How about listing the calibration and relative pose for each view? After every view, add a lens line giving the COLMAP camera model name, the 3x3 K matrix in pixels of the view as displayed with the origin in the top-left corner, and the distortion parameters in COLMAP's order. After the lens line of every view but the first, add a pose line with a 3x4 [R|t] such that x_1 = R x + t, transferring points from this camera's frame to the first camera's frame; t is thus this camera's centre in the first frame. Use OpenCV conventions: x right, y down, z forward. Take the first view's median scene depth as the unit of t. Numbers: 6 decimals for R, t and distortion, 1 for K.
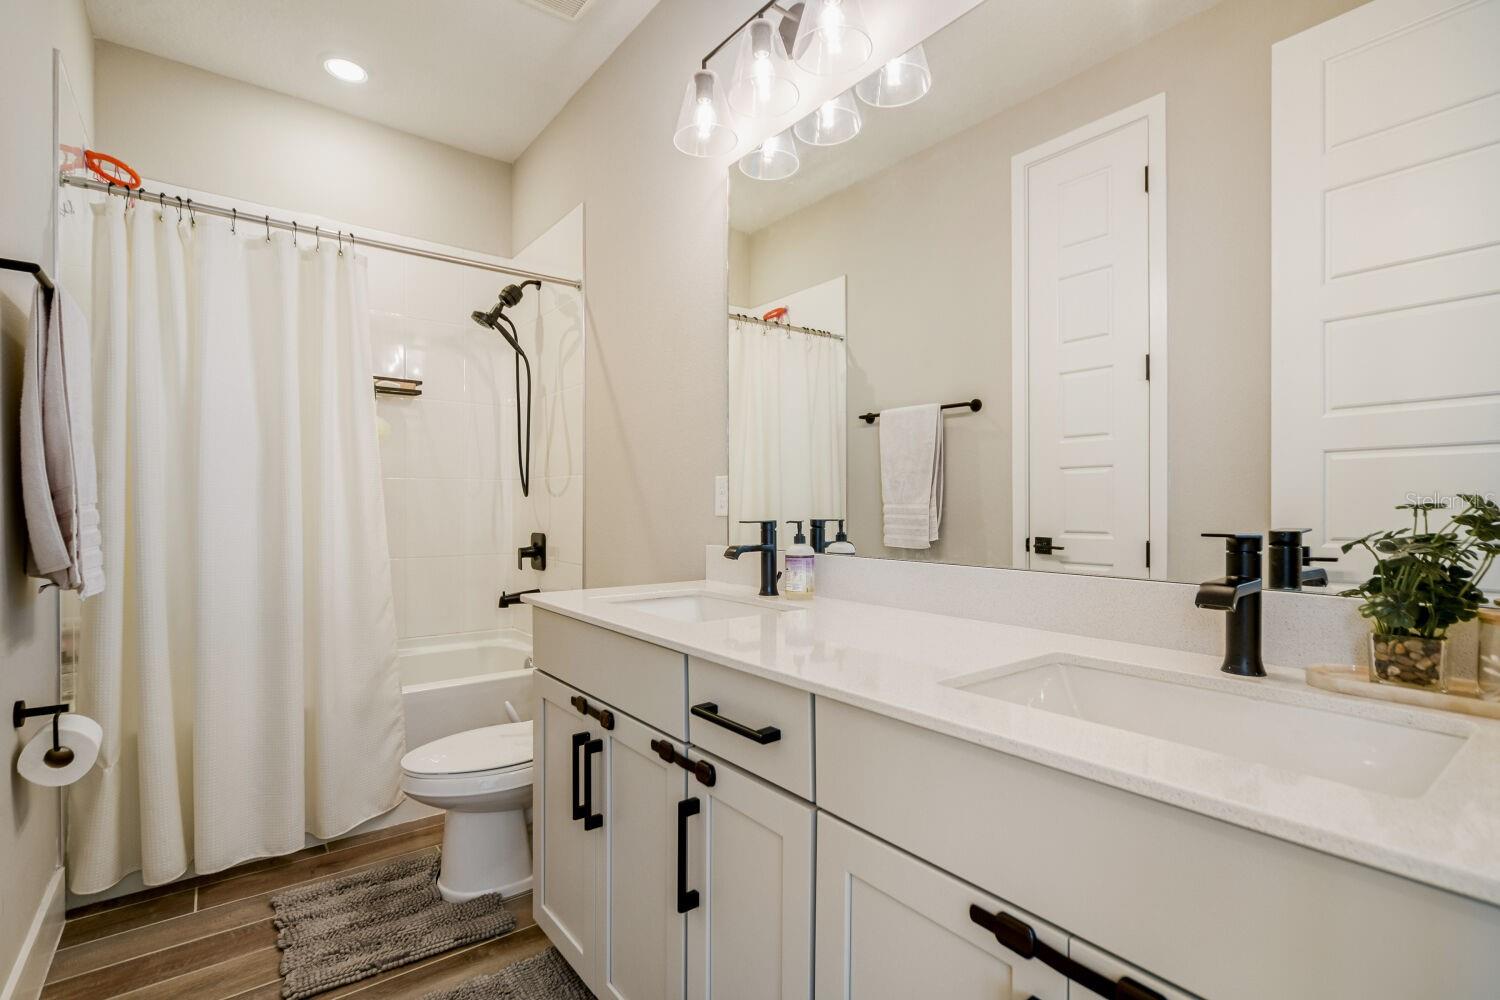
lens RADIAL K [[701.0, 0, 750.0], [0, 701.0, 500.0], [0, 0, 1]] dist [0.000204, 0.000008]
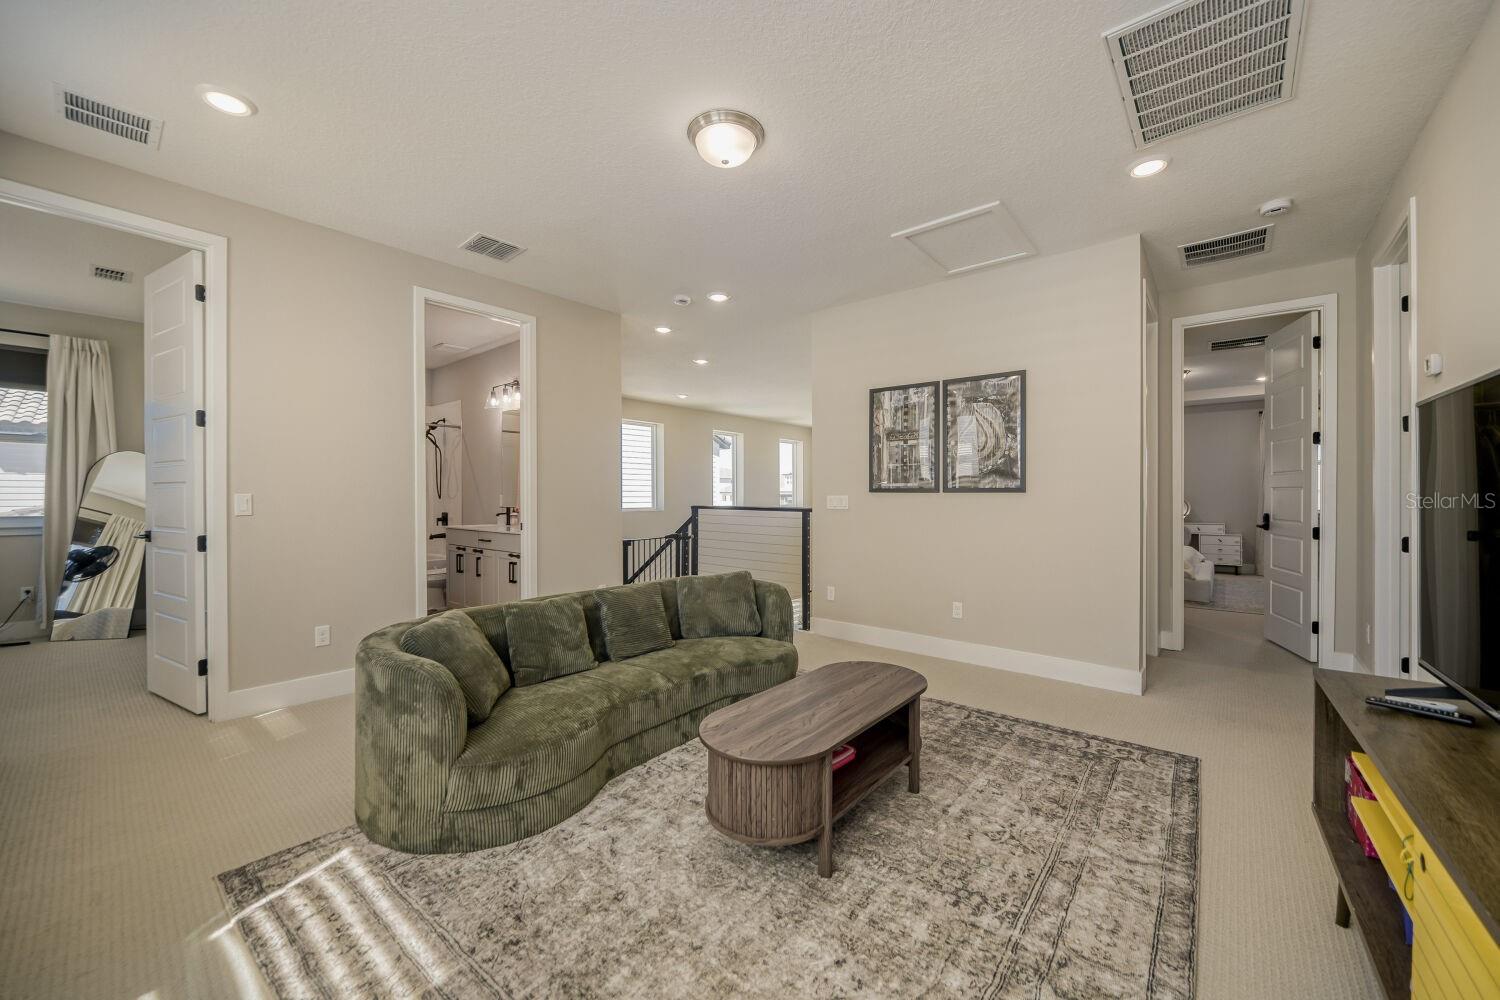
lens RADIAL K [[573.3, 0, 750.0], [0, 573.3, 500.0], [0, 0, 1]] dist [-0.000216, -0.000009]
pose [[0.977439, 0.001280, 0.211212, 0.652726], [-0.003573, 0.999939, 0.010474, -0.048718], [-0.211186, -0.010992, 0.977384, -2.402069]]
